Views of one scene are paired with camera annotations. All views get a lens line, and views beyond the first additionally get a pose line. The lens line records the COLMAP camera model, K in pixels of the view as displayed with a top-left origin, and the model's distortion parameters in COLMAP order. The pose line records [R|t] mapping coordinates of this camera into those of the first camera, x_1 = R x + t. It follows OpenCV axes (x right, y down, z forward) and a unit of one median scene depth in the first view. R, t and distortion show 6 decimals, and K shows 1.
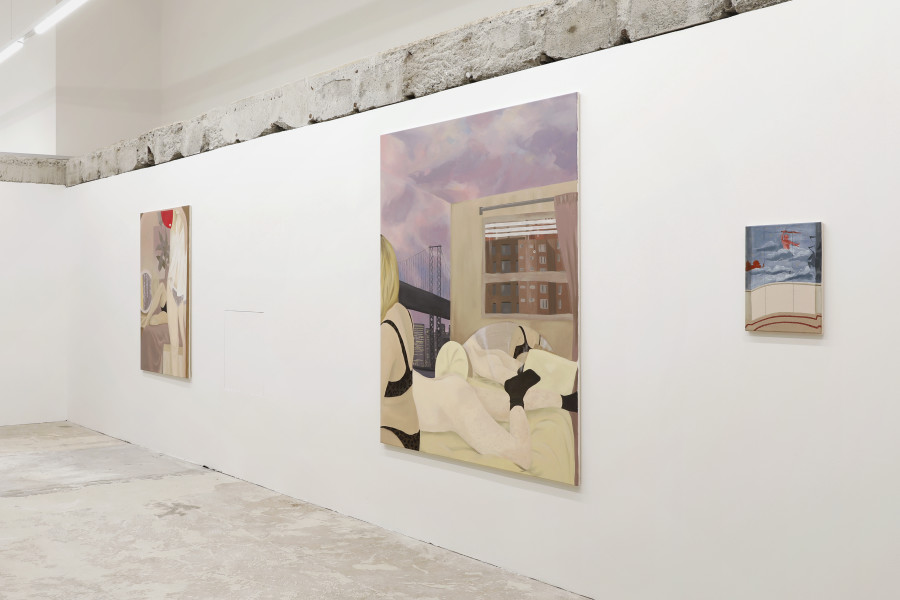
lens RADIAL K [[1021.7, 0, 449.6], [0, 1021.7, 293.4], [0, 0, 1]] dist [-0.012186, 0.000000]
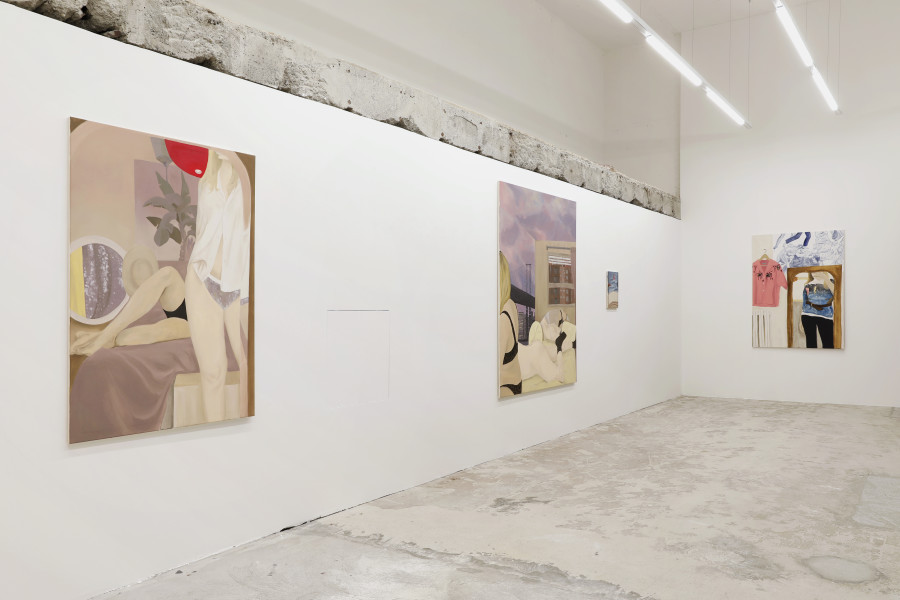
lens RADIAL K [[697.4, 0, 449.2], [0, 697.4, 307.1], [0, 0, 1]] dist [-0.009996, 0.003278]
pose [[-0.293748, -0.008587, 0.955844, -1.025666], [0.000296, 0.999959, 0.009075, 0.012072], [-0.955883, 0.002949, -0.293733, 1.426456]]
